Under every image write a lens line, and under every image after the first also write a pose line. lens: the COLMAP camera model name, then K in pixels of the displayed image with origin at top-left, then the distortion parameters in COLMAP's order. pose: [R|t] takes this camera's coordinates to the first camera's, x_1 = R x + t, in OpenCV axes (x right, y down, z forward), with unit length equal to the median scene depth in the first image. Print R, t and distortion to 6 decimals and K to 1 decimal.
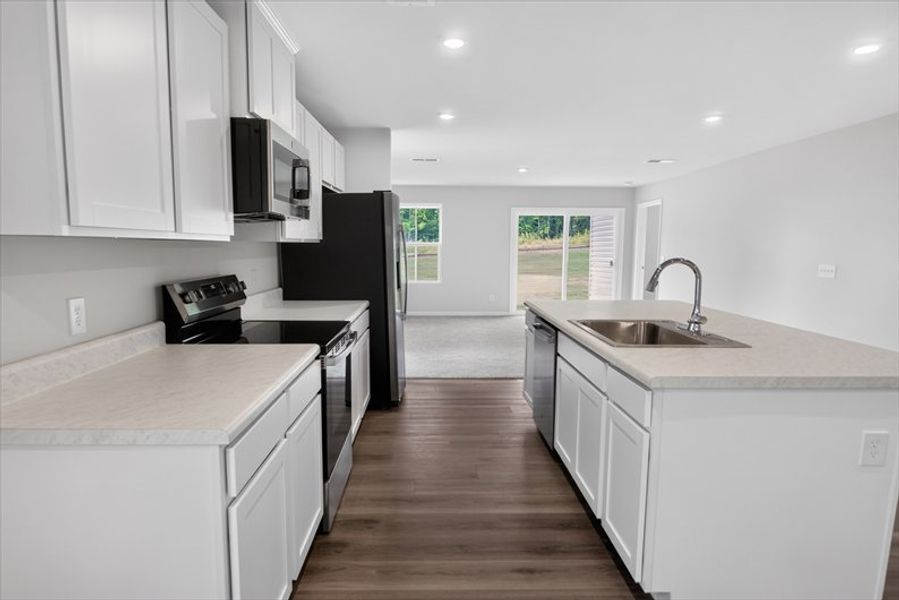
lens RADIAL K [[594.4, 0, 443.6], [0, 594.4, 308.1], [0, 0, 1]] dist [0.001206, 0.000215]
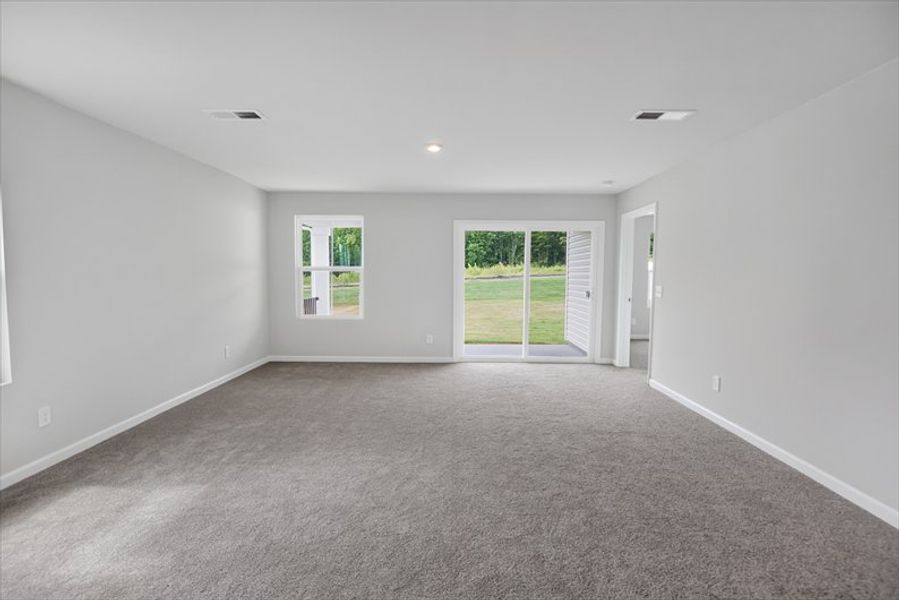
lens RADIAL K [[486.4, 0, 449.5], [0, 486.4, 300.0], [0, 0, 1]] dist [-0.003771, -0.000217]
pose [[0.999604, 0.001038, -0.028128, 0.291015], [-0.002418, 0.998793, -0.049065, -0.085971], [0.028043, 0.049113, 0.998399, 0.888544]]
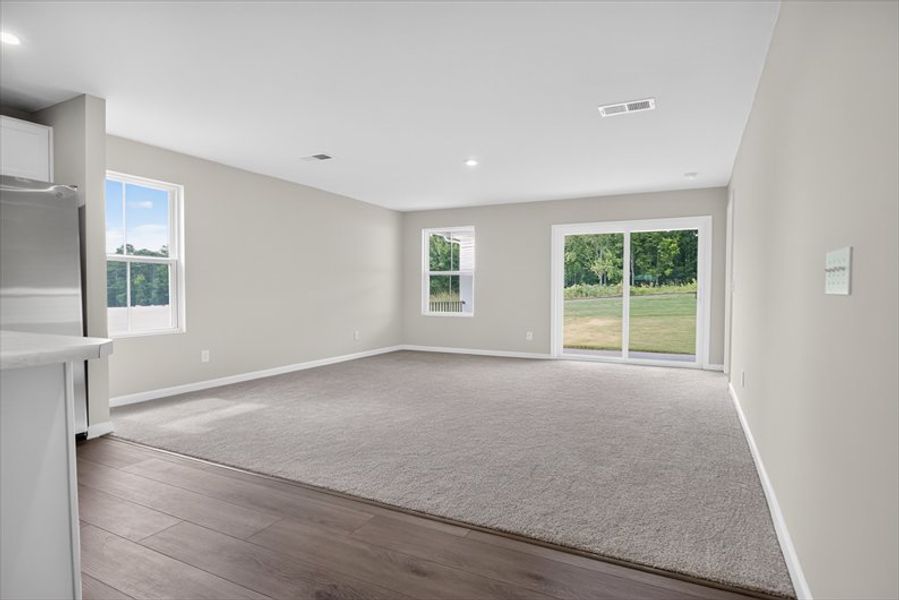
lens RADIAL K [[486.4, 0, 449.5], [0, 486.4, 300.0], [0, 0, 1]] dist [-0.003771, -0.000217]
pose [[0.882519, 0.004898, -0.470251, 0.698612], [-0.045967, 0.996056, -0.075893, -0.027033], [0.468025, 0.088593, 0.879263, 0.837280]]
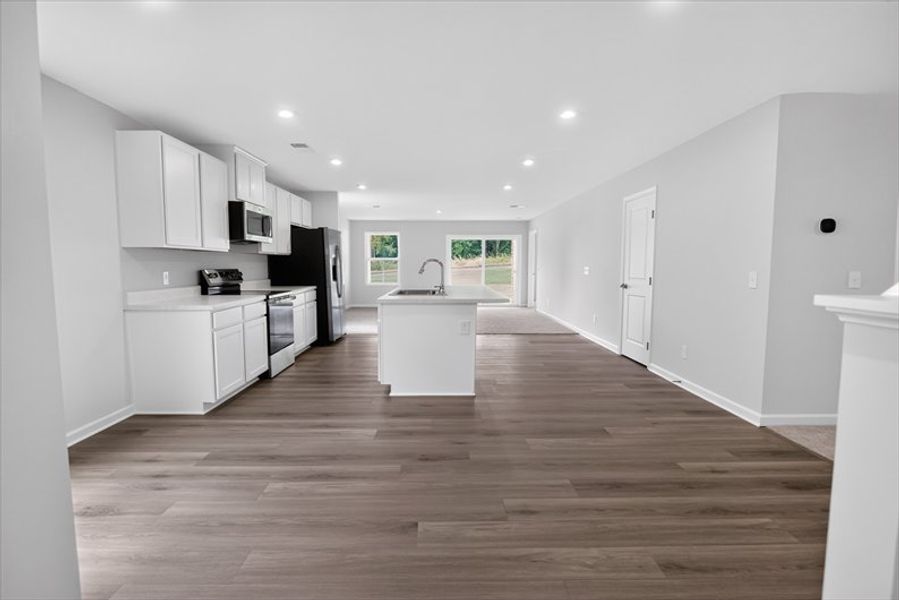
lens RADIAL K [[486.4, 0, 449.5], [0, 486.4, 300.0], [0, 0, 1]] dist [-0.003771, -0.000217]
pose [[0.999992, -0.003818, -0.000941, 0.284323], [0.003787, 0.999497, -0.031479, 0.078860], [0.001061, 0.031475, 0.999504, -0.506290]]
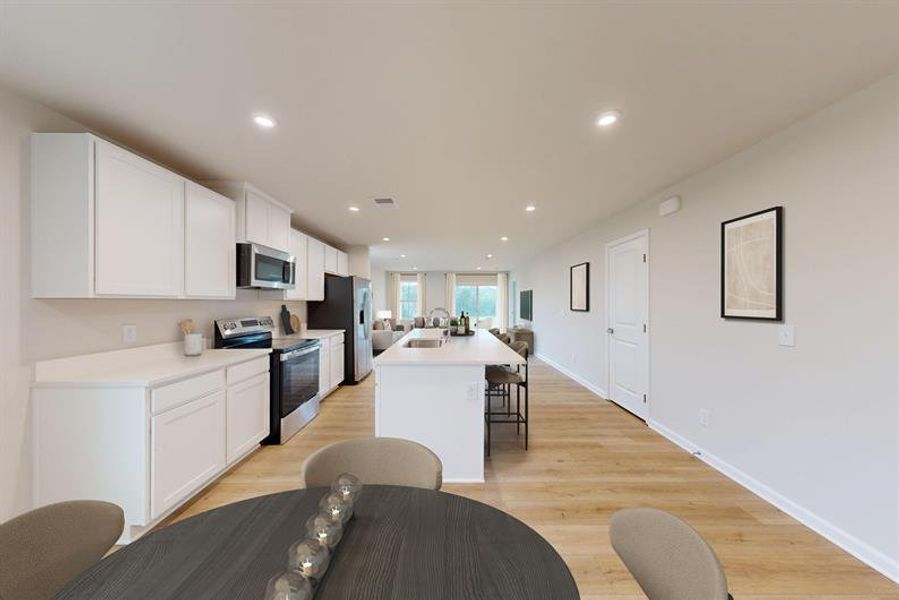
lens RADIAL K [[316.6, 0, 449.5], [0, 316.6, 300.0], [0, 0, 1]] dist [-0.000530, -0.000015]
pose [[0.999795, -0.004311, -0.019784, 0.237808], [0.001981, 0.993212, -0.116302, 0.013609], [0.020152, 0.116239, 0.993017, -0.058866]]
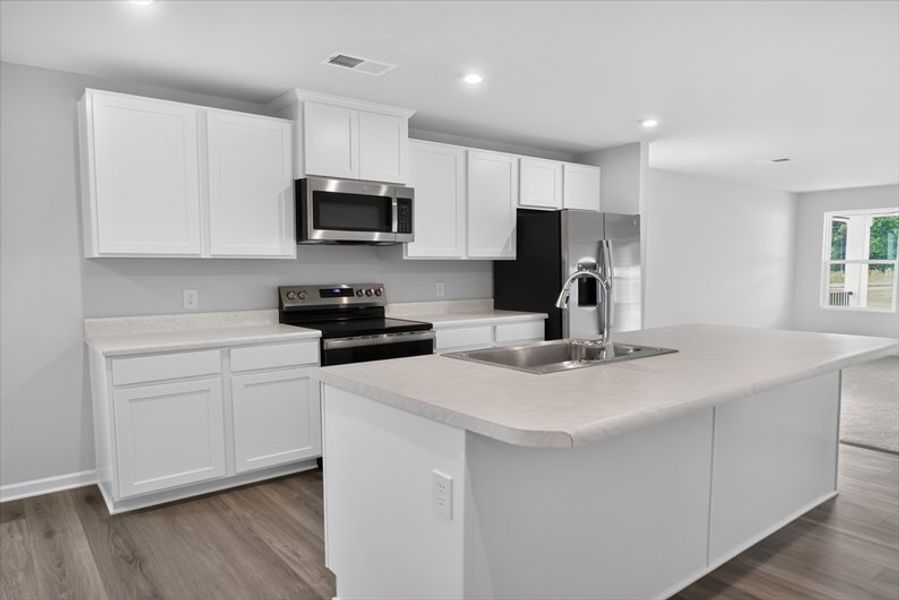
lens RADIAL K [[594.4, 0, 443.6], [0, 594.4, 308.1], [0, 0, 1]] dist [0.001206, 0.000215]
pose [[0.598869, 0.047236, -0.799453, 0.596158], [-0.077982, 0.996955, 0.000489, -0.008913], [0.797041, 0.062050, 0.600729, 0.213242]]
